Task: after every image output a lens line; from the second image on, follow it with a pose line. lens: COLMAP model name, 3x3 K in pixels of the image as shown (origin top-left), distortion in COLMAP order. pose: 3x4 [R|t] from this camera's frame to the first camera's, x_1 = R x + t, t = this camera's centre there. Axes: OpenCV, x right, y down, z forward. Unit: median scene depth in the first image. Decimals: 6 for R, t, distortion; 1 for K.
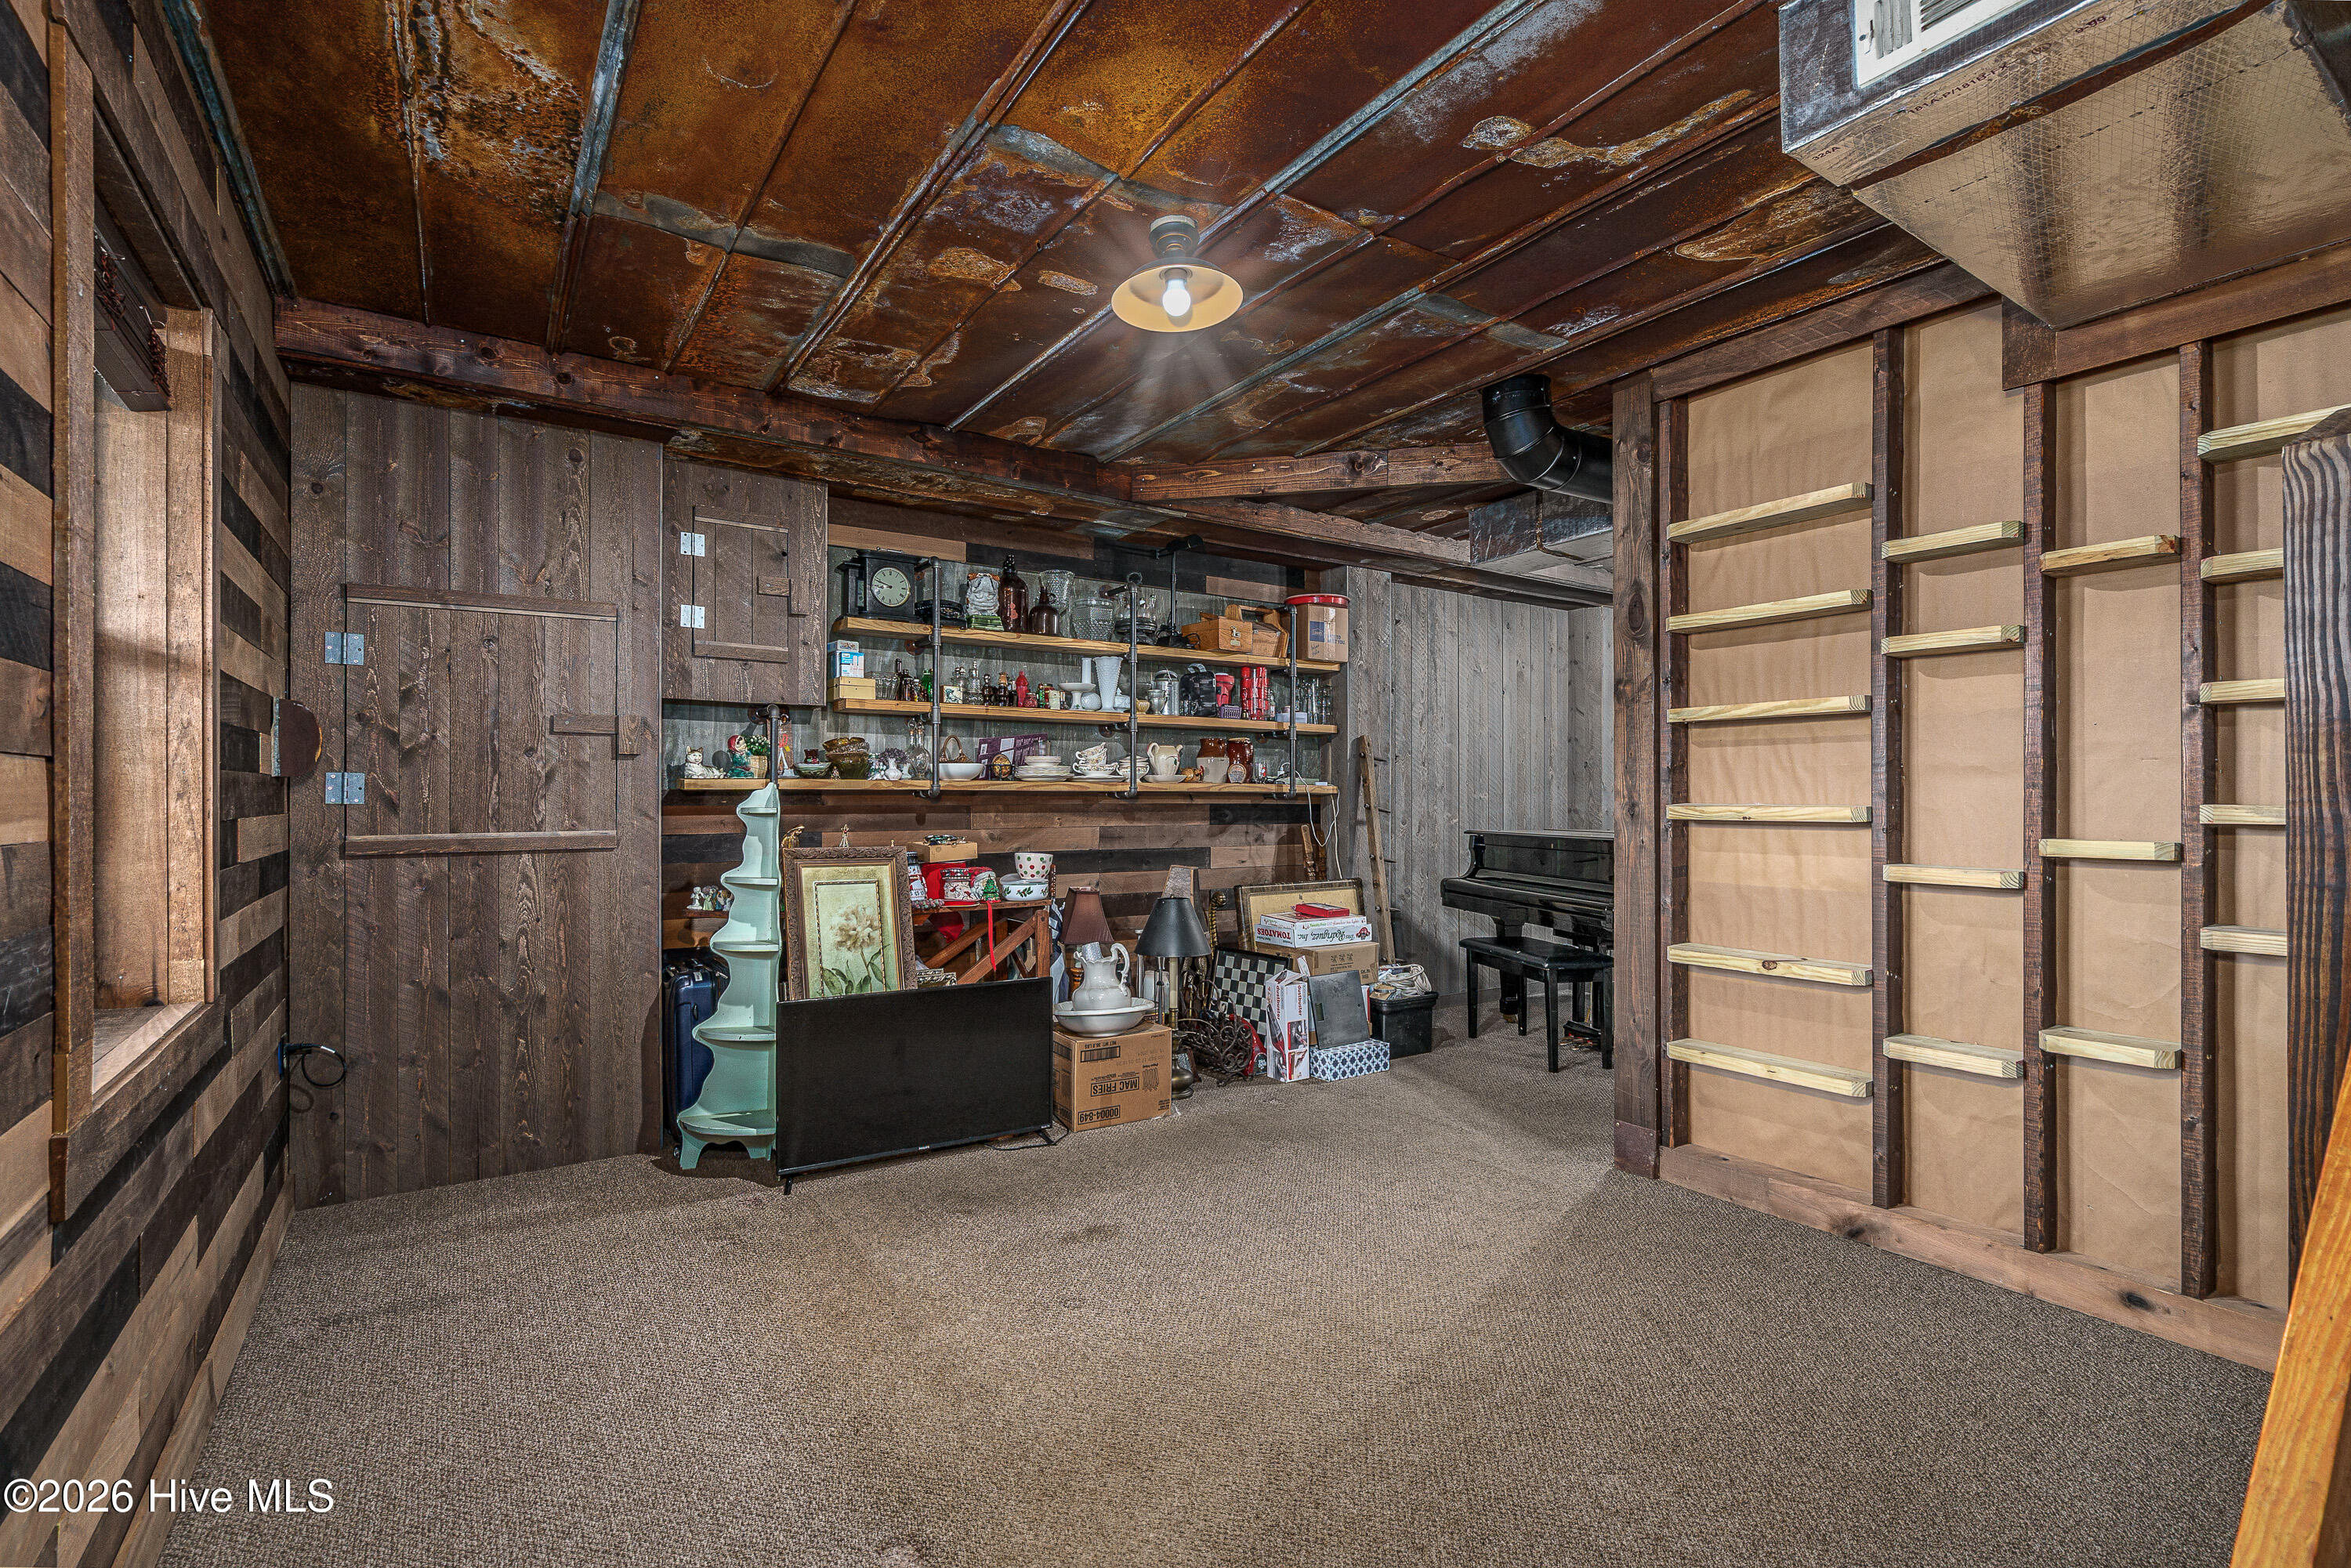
lens RADIAL K [[1095.9, 0, 1190.2], [0, 1095.9, 795.5], [0, 0, 1]] dist [-0.005150, 0.000695]
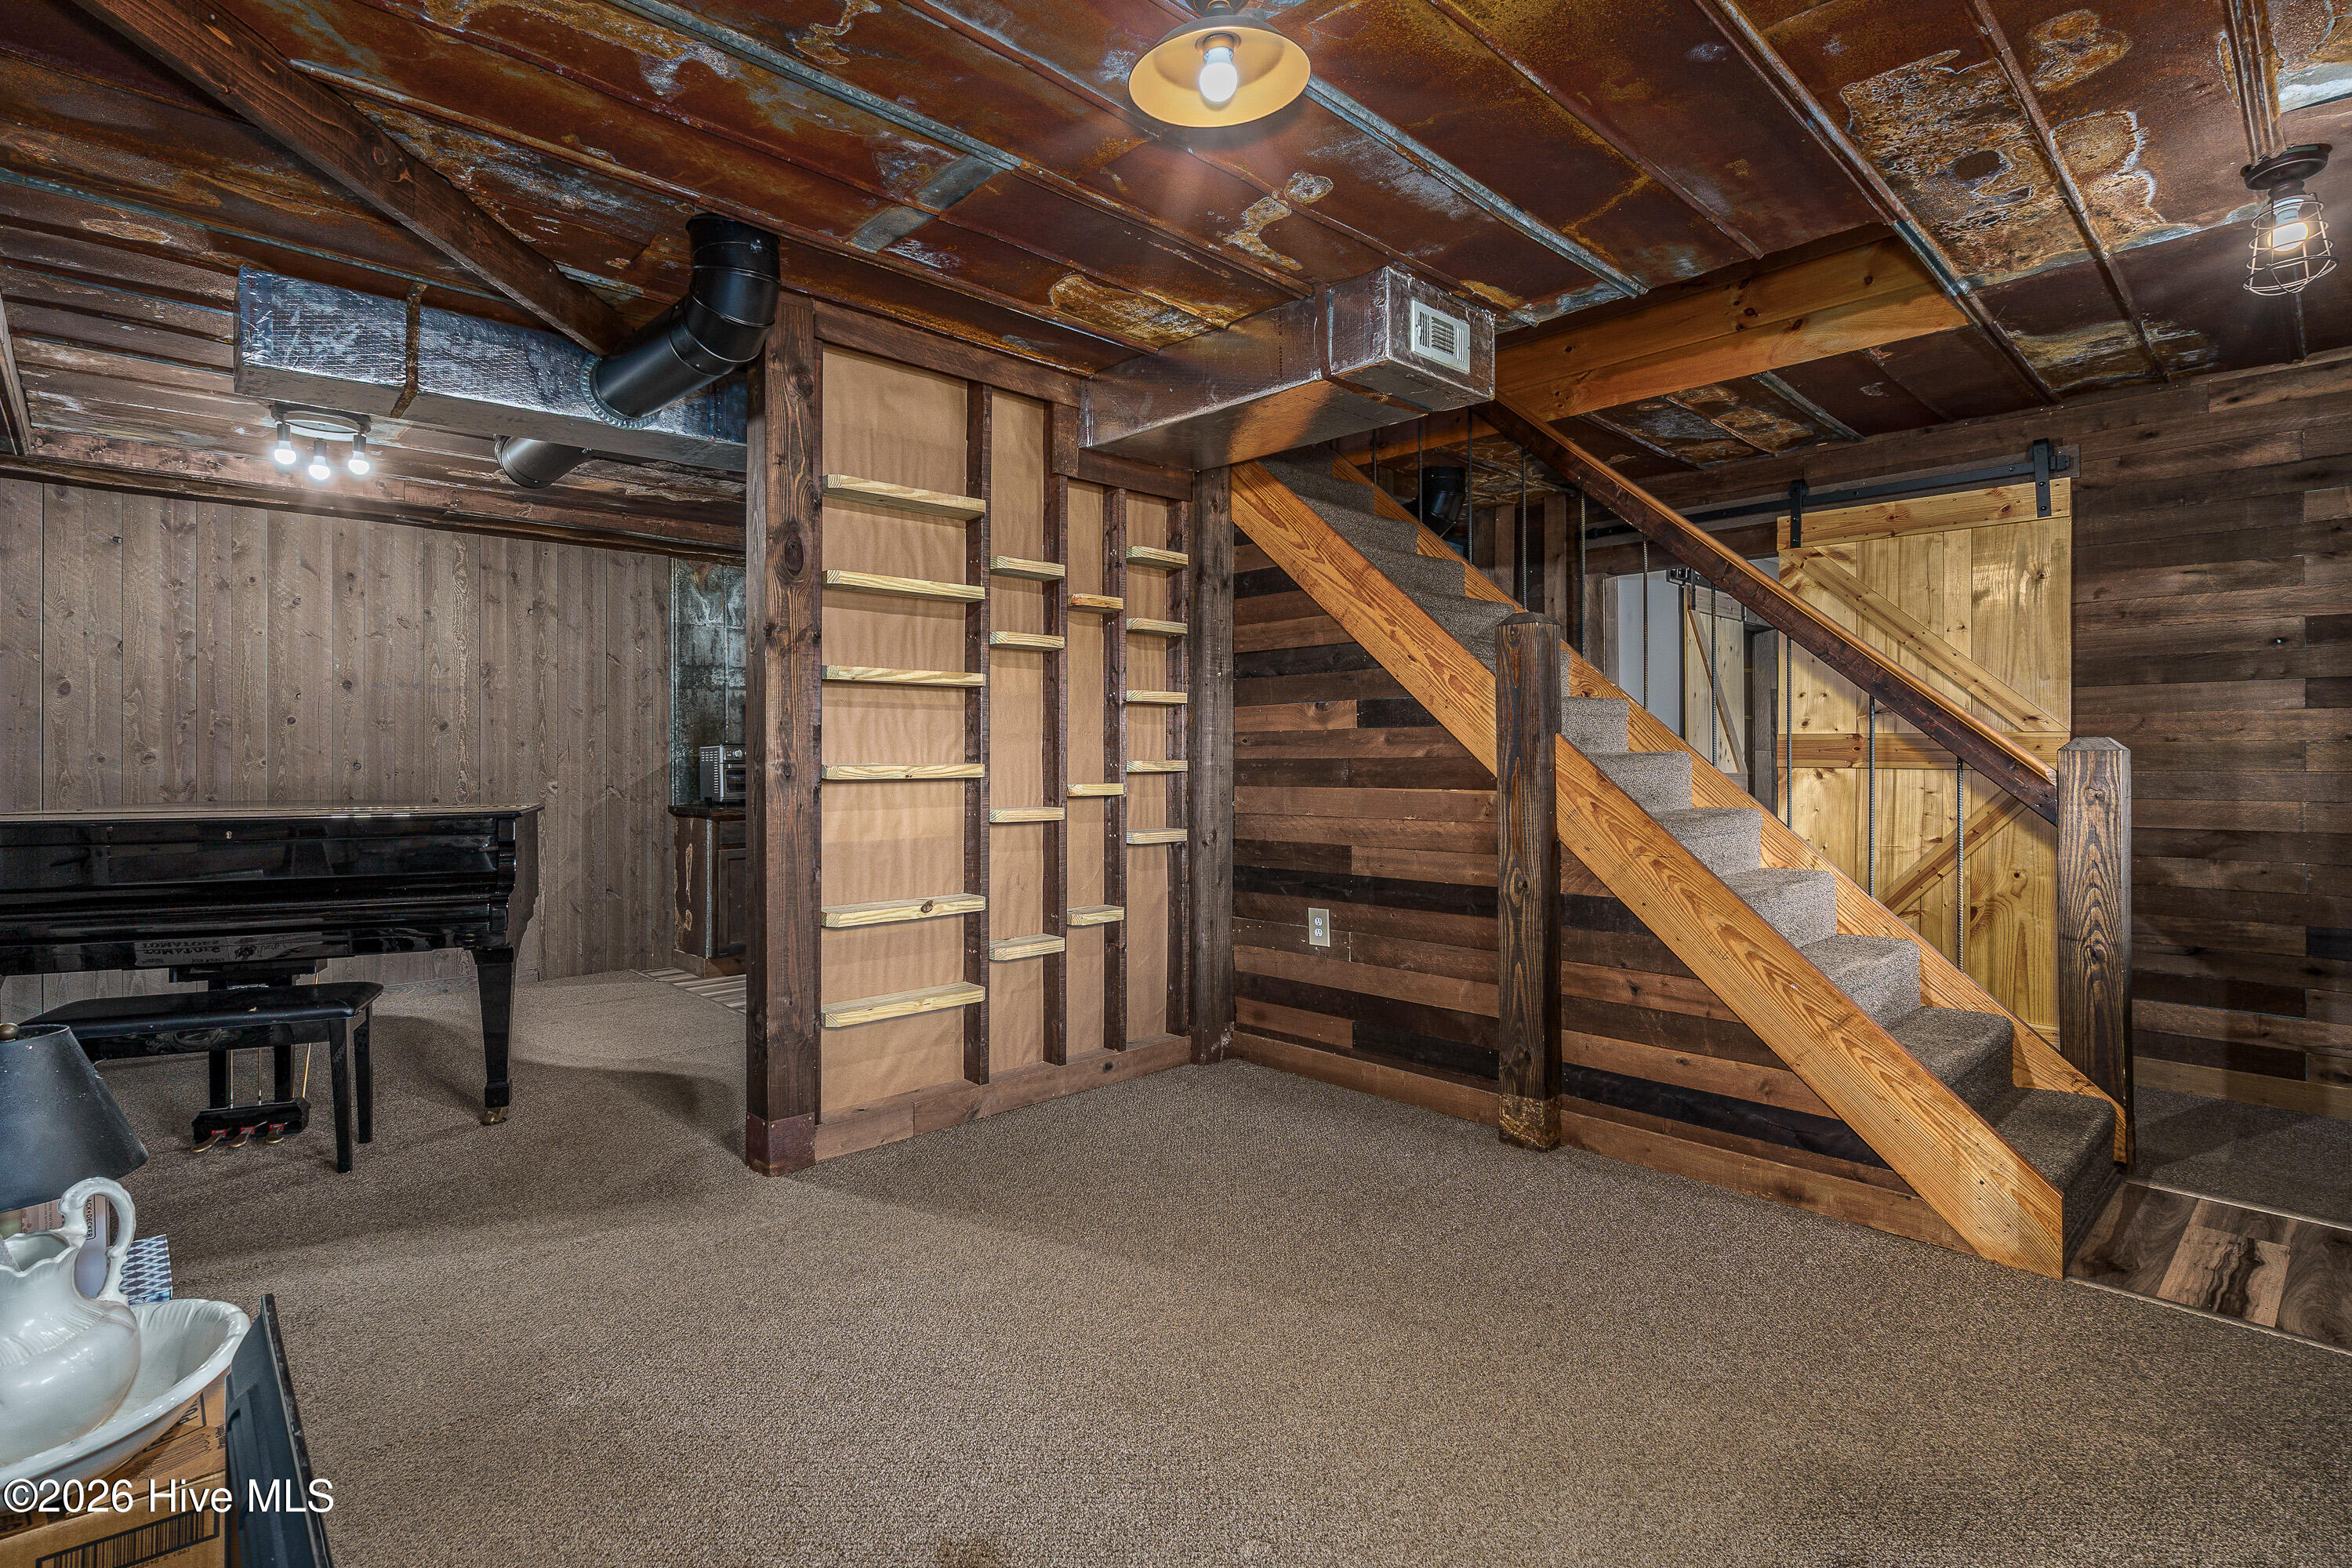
lens RADIAL K [[1096.4, 0, 1121.1], [0, 1096.4, 757.6], [0, 0, 1]] dist [-0.005150, 0.000695]
pose [[-0.138010, -0.003146, 0.990426, -0.562901], [0.000487, 0.999995, 0.003244, -0.000995], [-0.990431, 0.000930, -0.138008, 0.900602]]
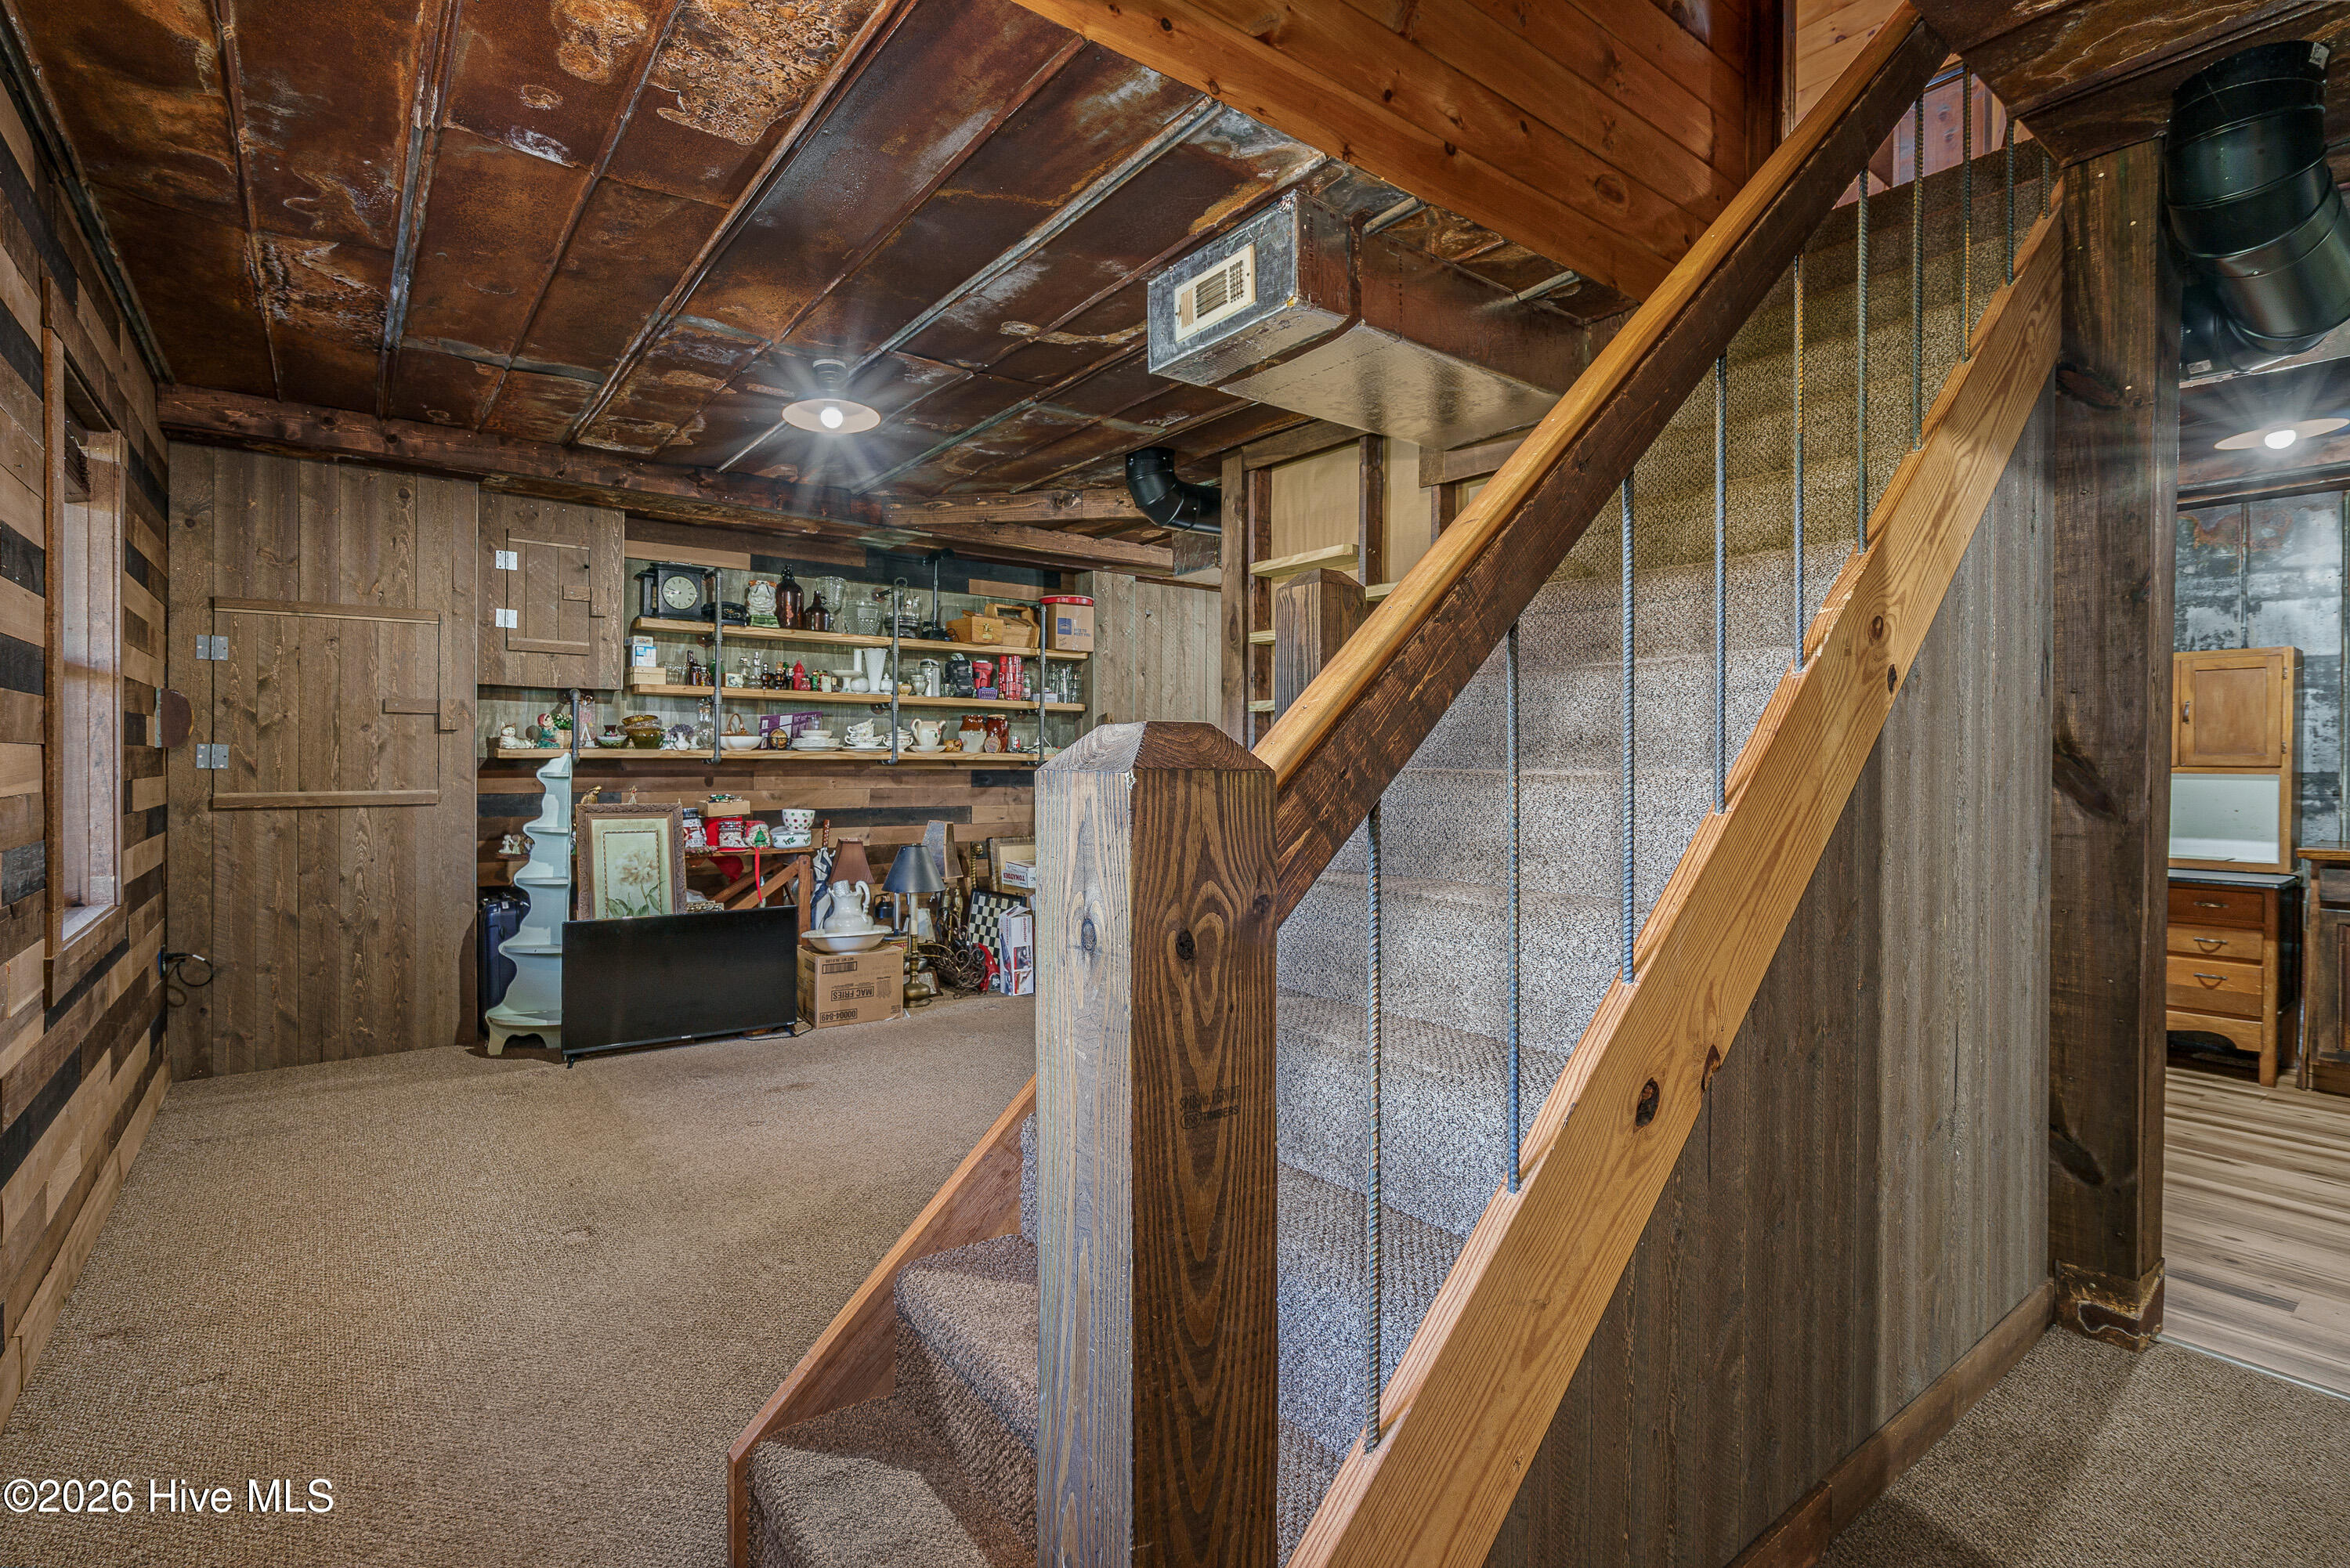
lens RADIAL K [[1095.4, 0, 1169.4], [0, 1095.4, 764.5], [0, 0, 1]] dist [-0.005150, 0.000695]
pose [[0.997805, 0.004015, 0.066094, 0.259440], [-0.004309, 0.999981, 0.004299, -0.007249], [-0.066075, -0.004575, 0.997804, -0.348524]]
